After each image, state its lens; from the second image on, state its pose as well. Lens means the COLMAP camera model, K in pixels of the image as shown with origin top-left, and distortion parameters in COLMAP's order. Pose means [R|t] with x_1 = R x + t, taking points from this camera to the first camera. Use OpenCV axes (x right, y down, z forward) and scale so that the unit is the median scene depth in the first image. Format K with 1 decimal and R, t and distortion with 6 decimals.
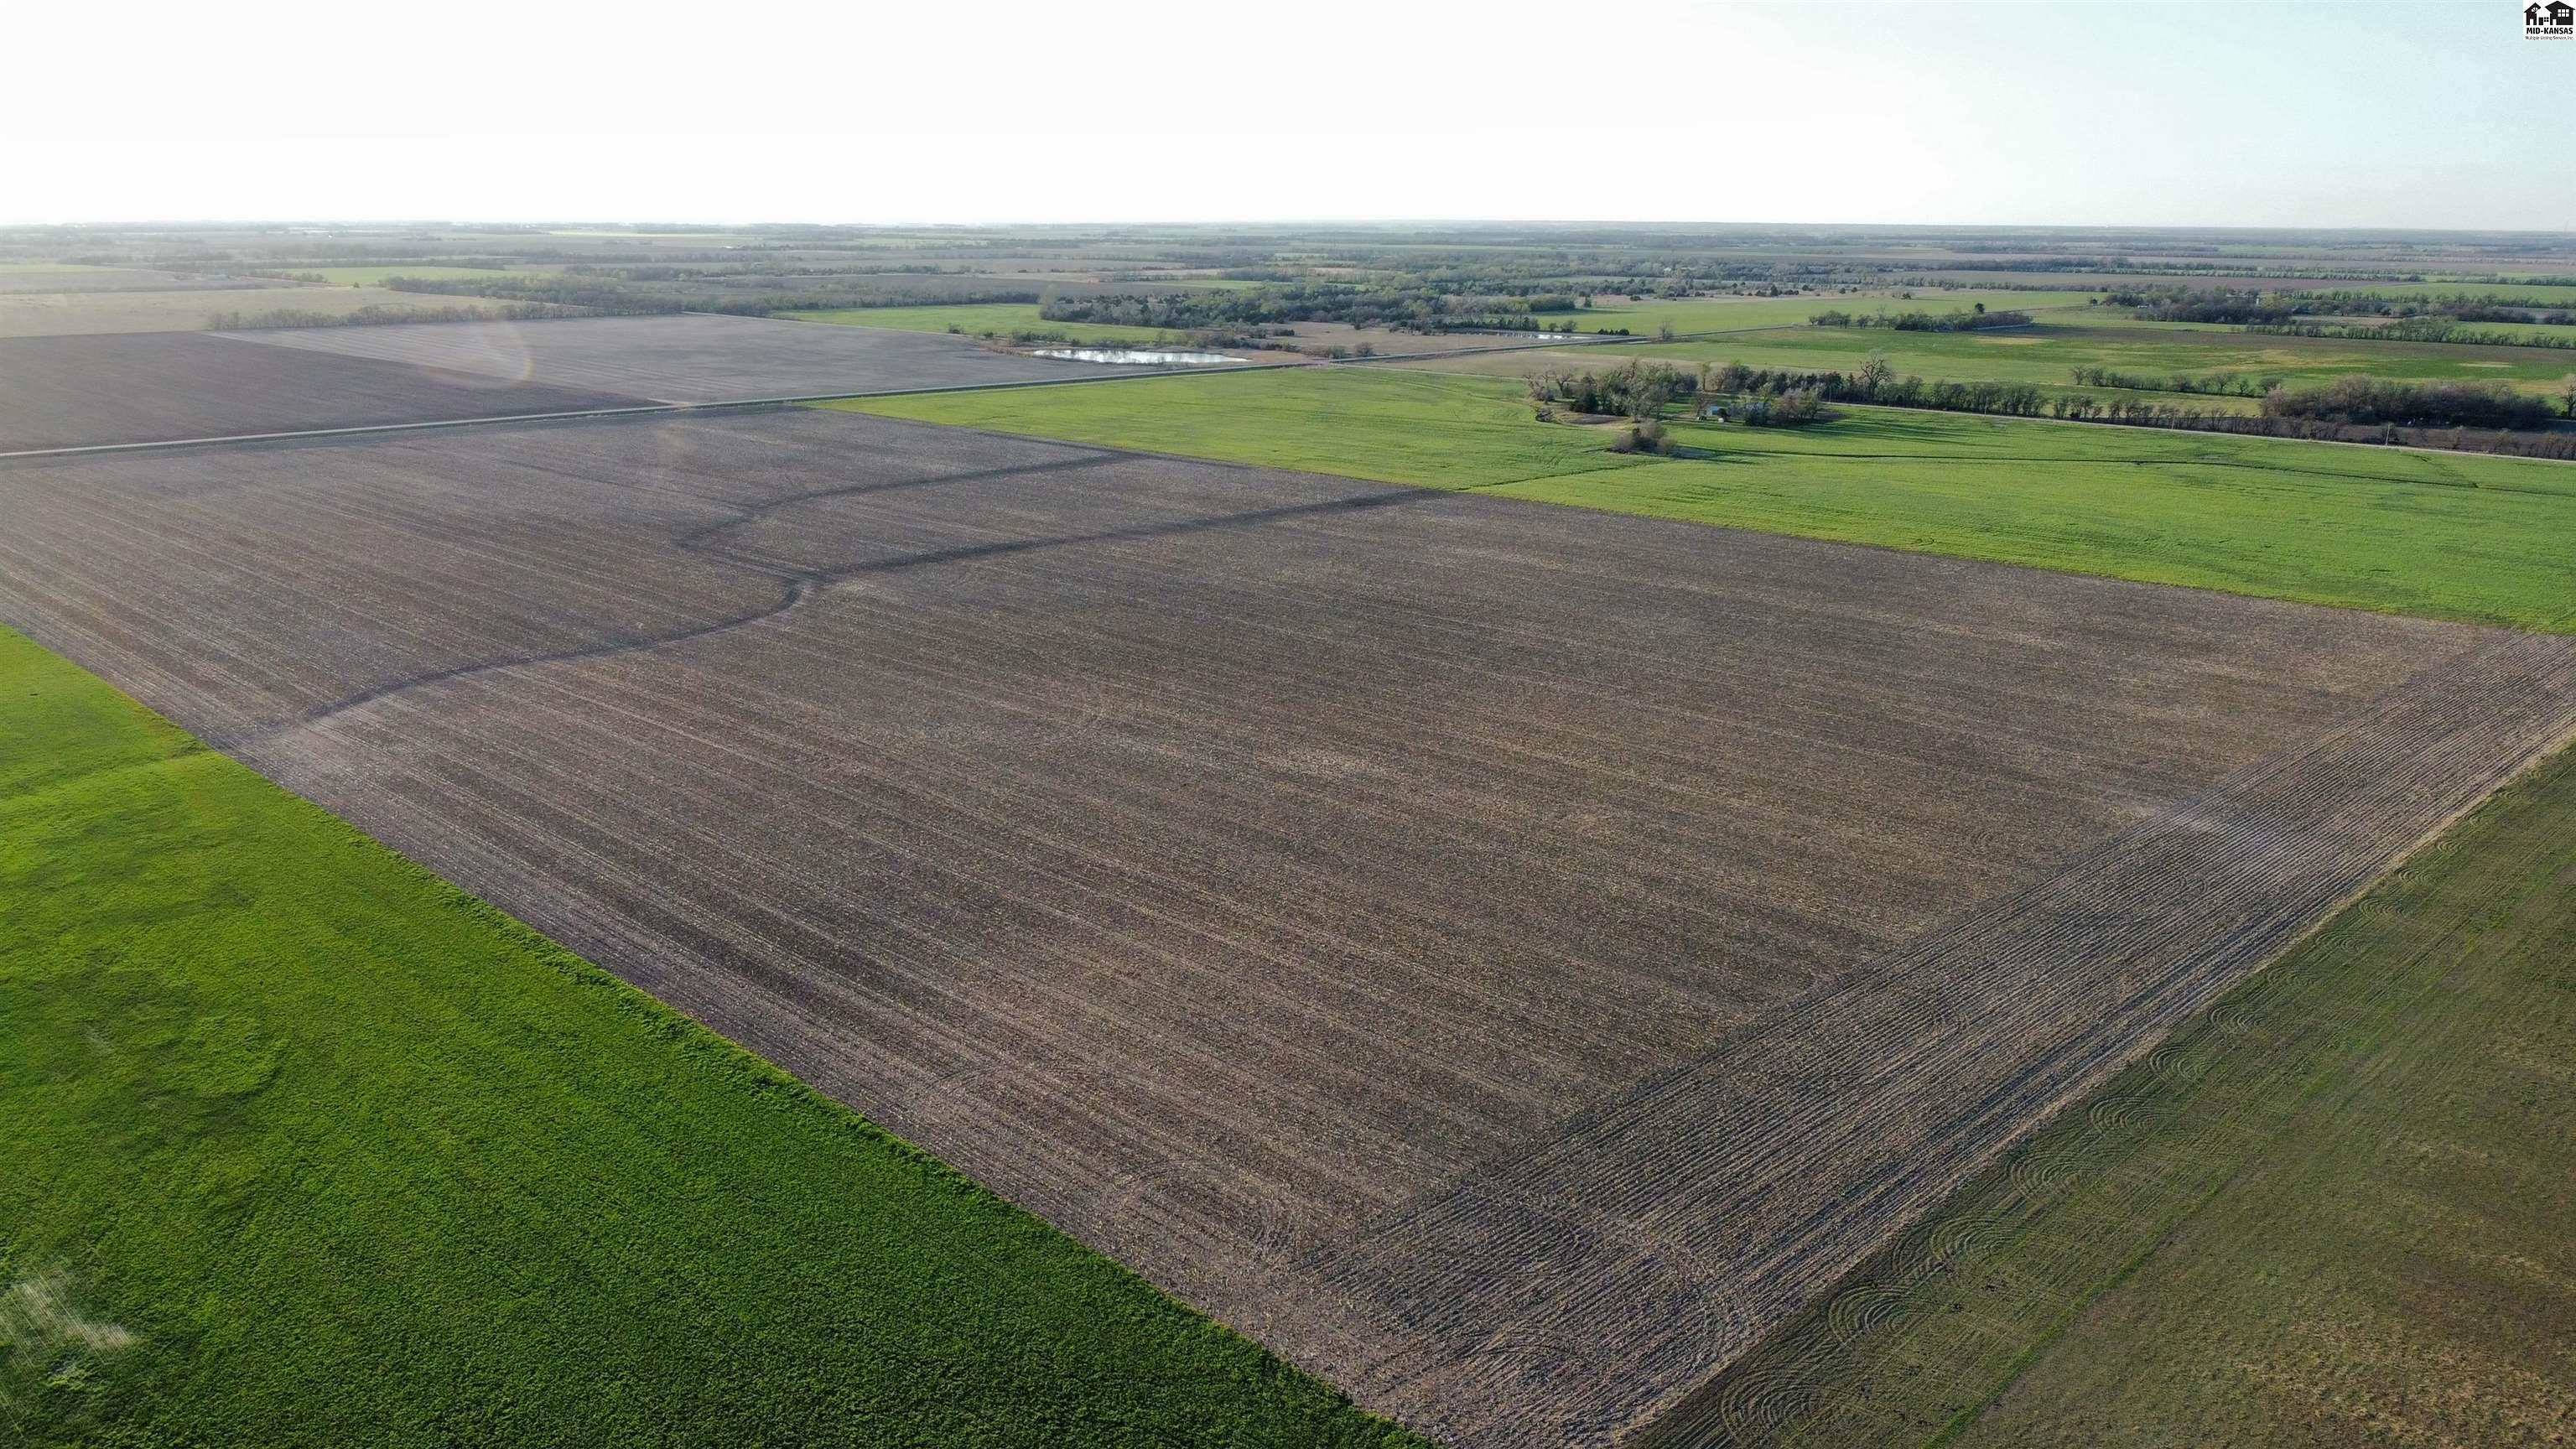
lens RADIAL K [[1838.3, 0, 1288.0], [0, 1838.3, 724.5], [0, 0, 1]] dist [0.001929, -0.006828]
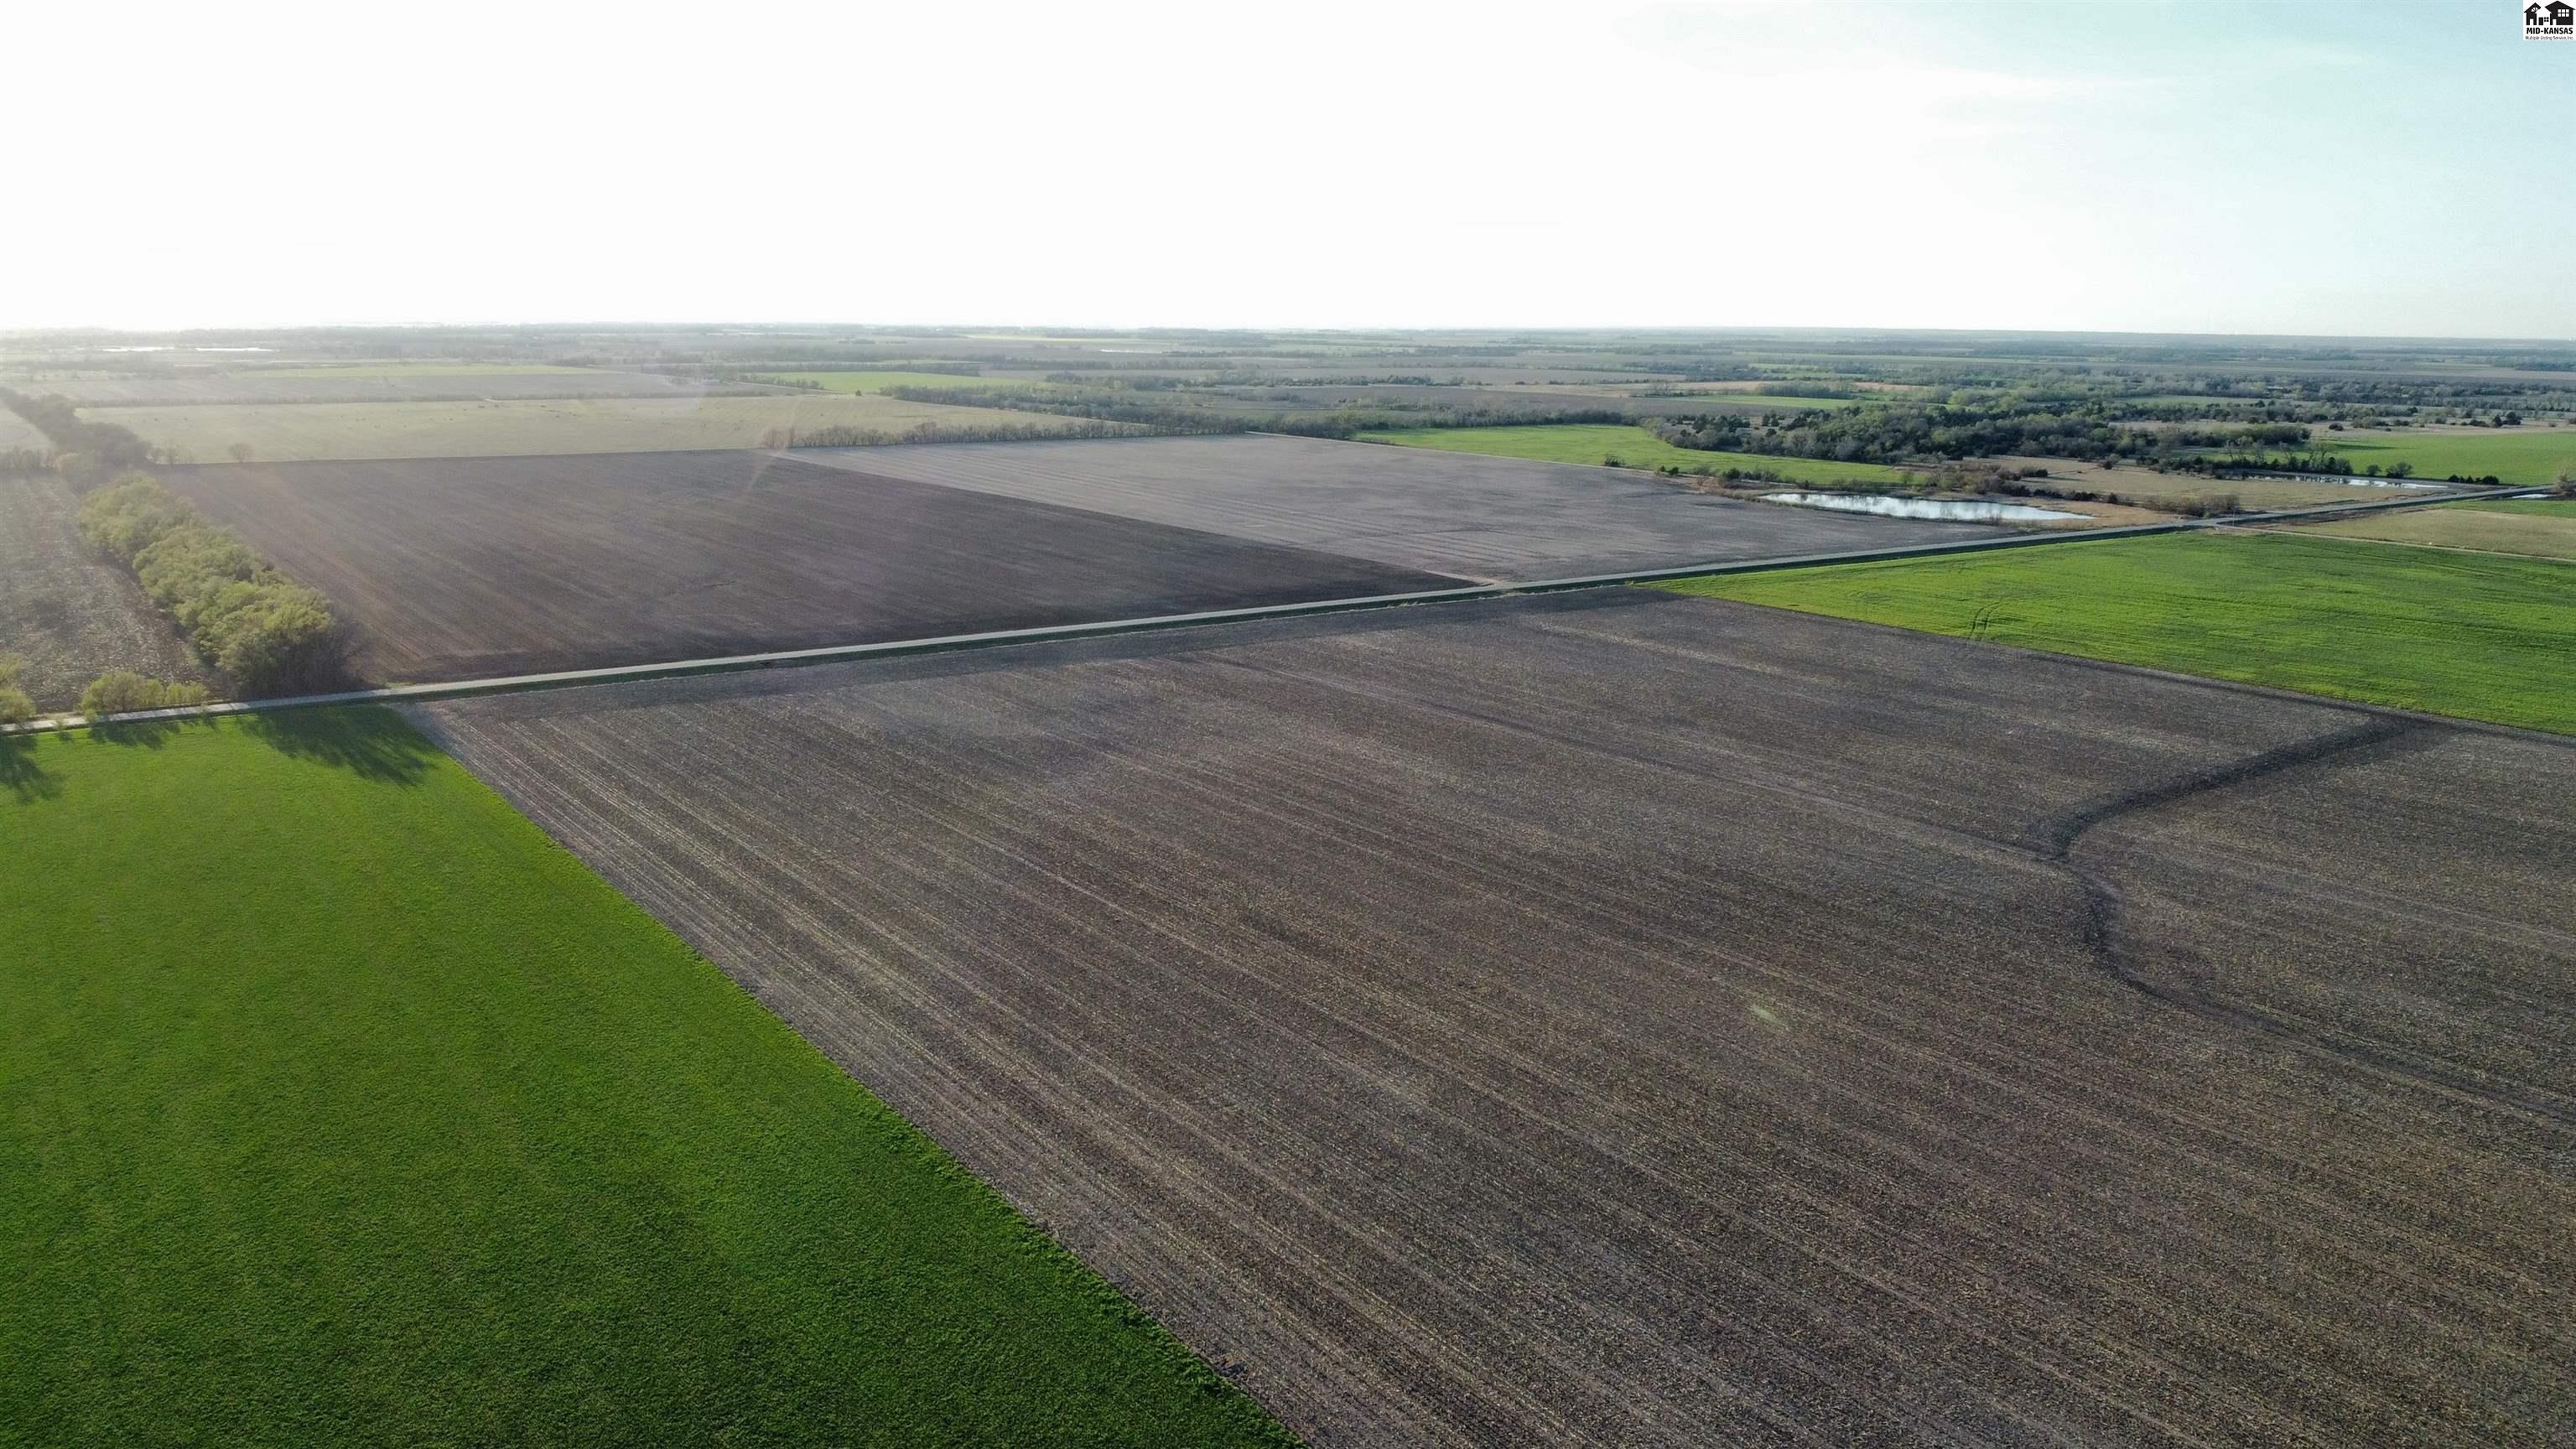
lens RADIAL K [[1944.2, 0, 1288.0], [0, 1944.2, 724.5], [0, 0, 1]] dist [-0.001205, -0.003306]
pose [[0.982187, 0.043453, -0.182811, -0.139903], [-0.055391, 0.996617, -0.060709, -0.037102], [0.179555, 0.069754, 0.981272, 0.137079]]
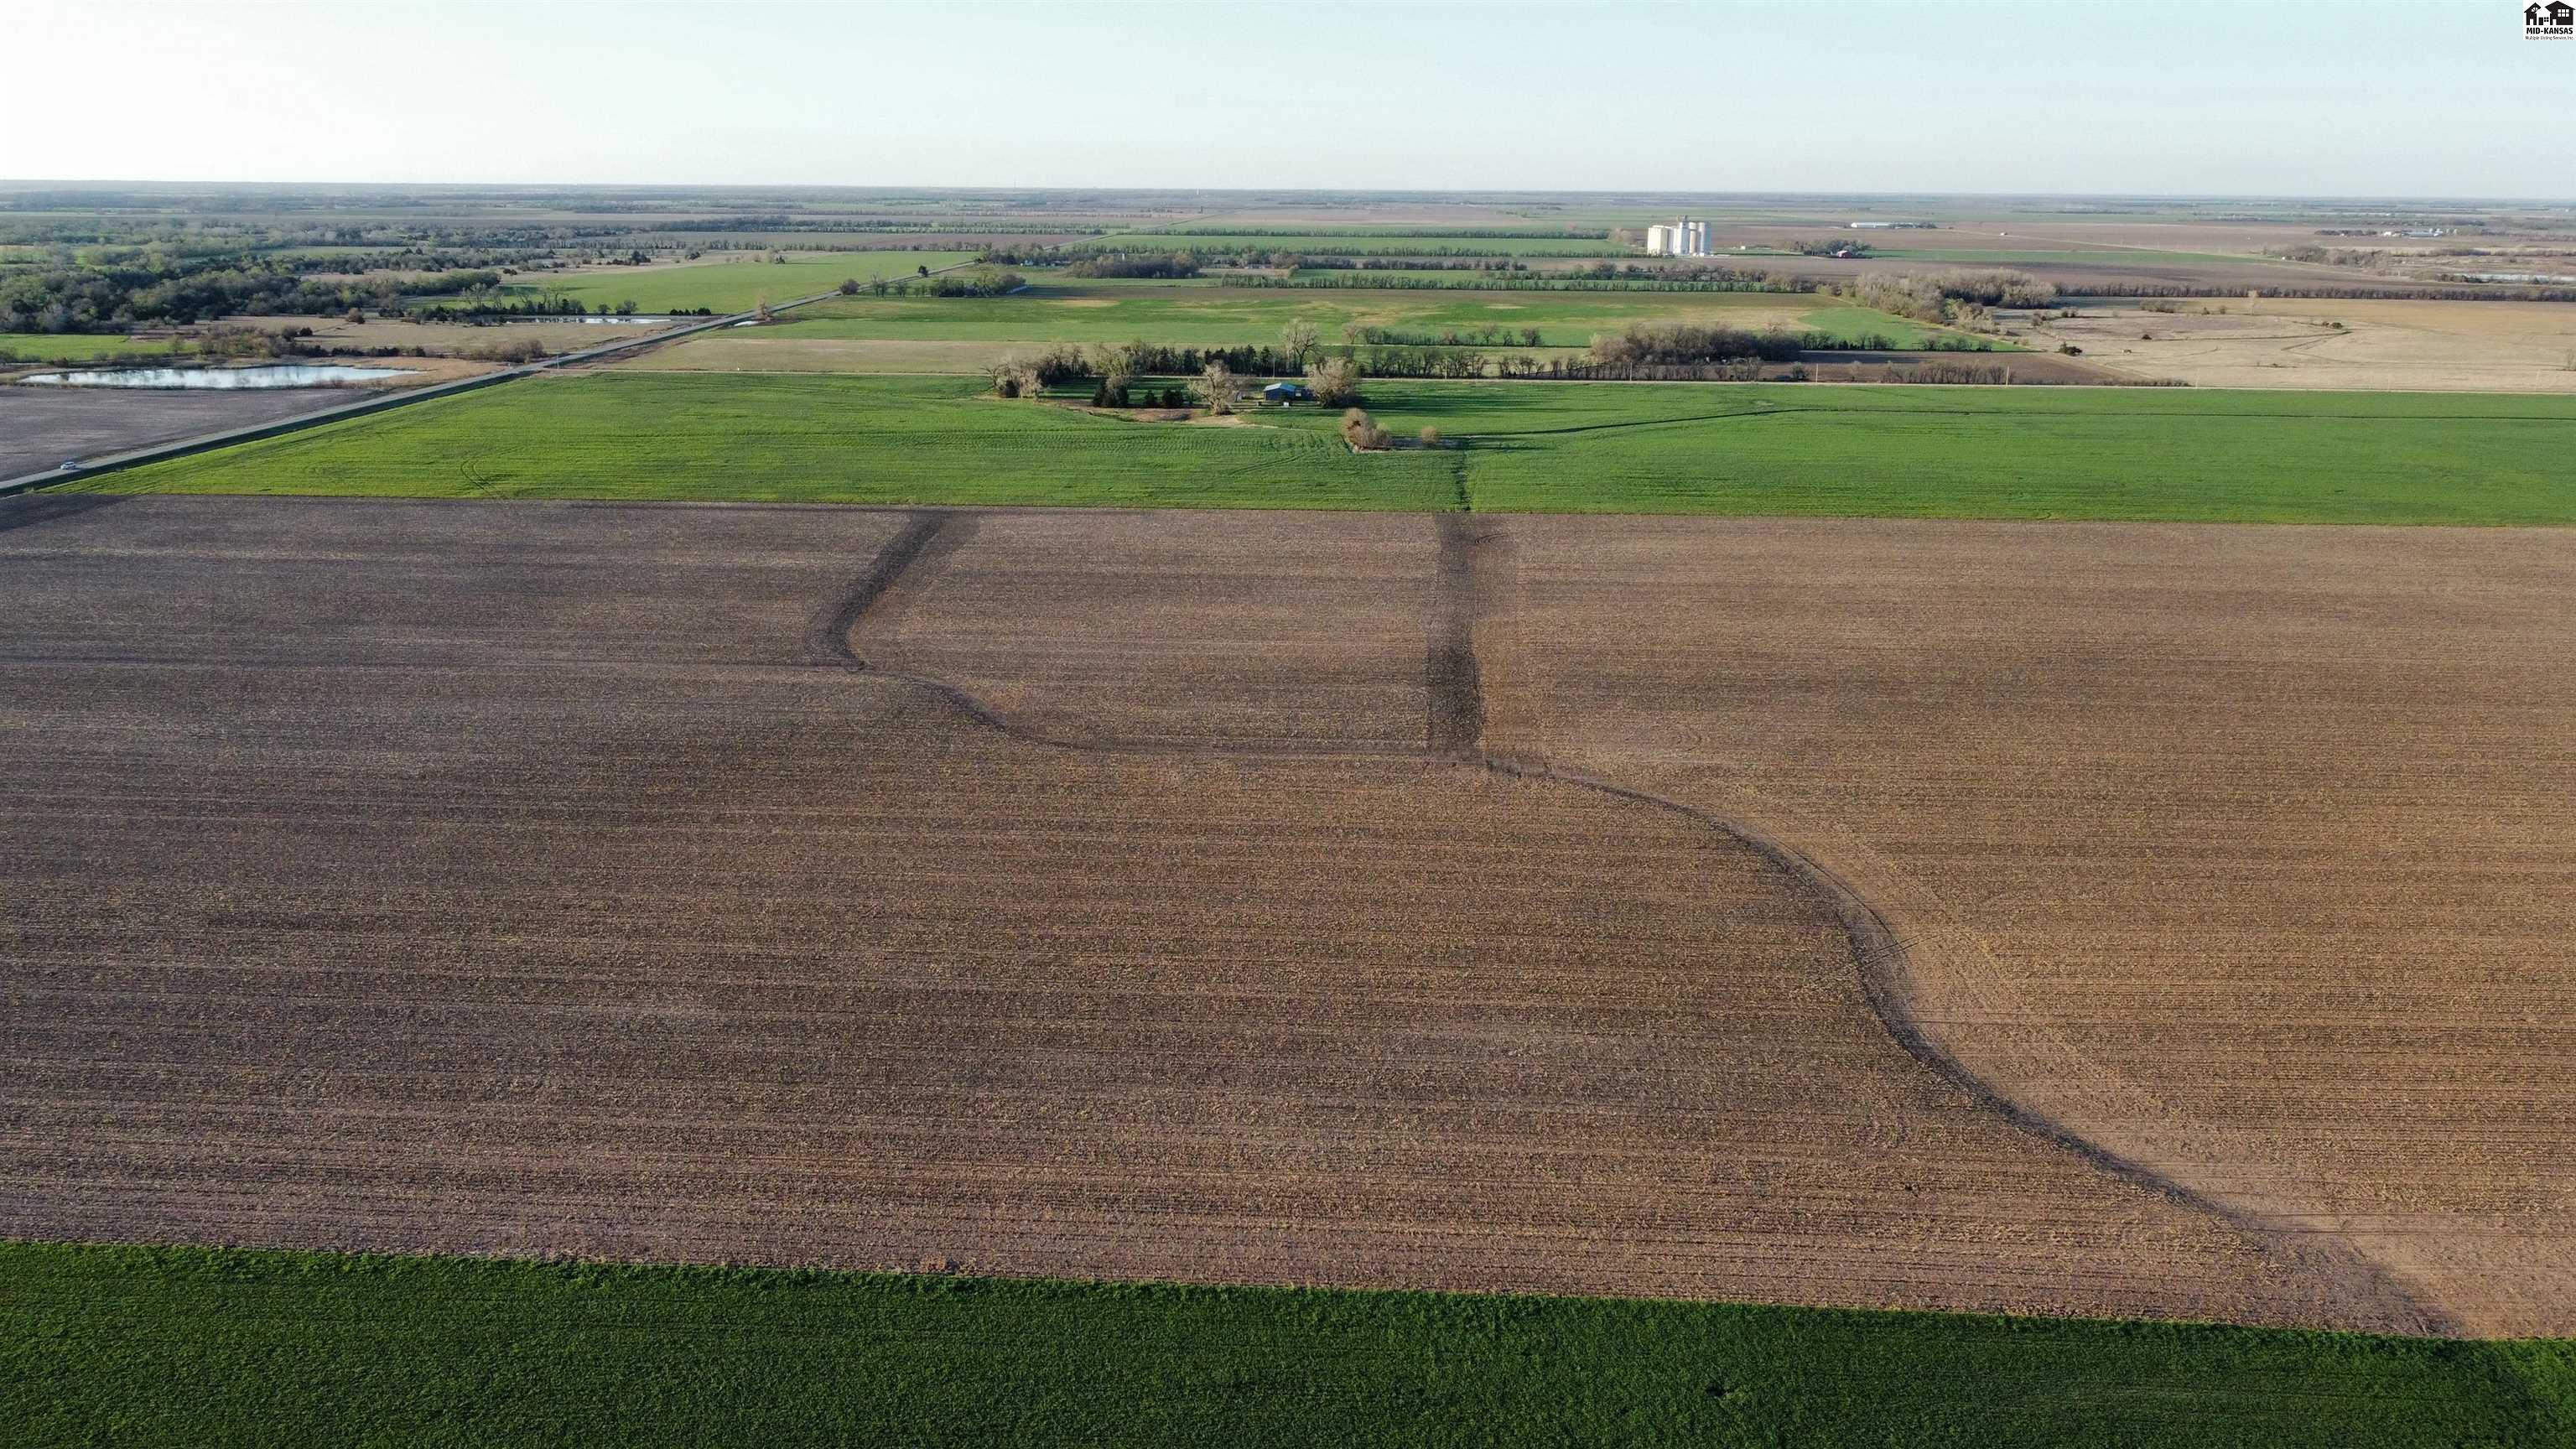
lens RADIAL K [[1967.4, 0, 1288.0], [0, 1967.4, 724.5], [0, 0, 1]] dist [-0.012099, 0.007769]
pose [[0.753987, -0.175018, 0.633145, -0.201781], [0.172808, 0.982751, 0.065868, -0.039983], [-0.633752, 0.059749, 0.771226, 0.148814]]
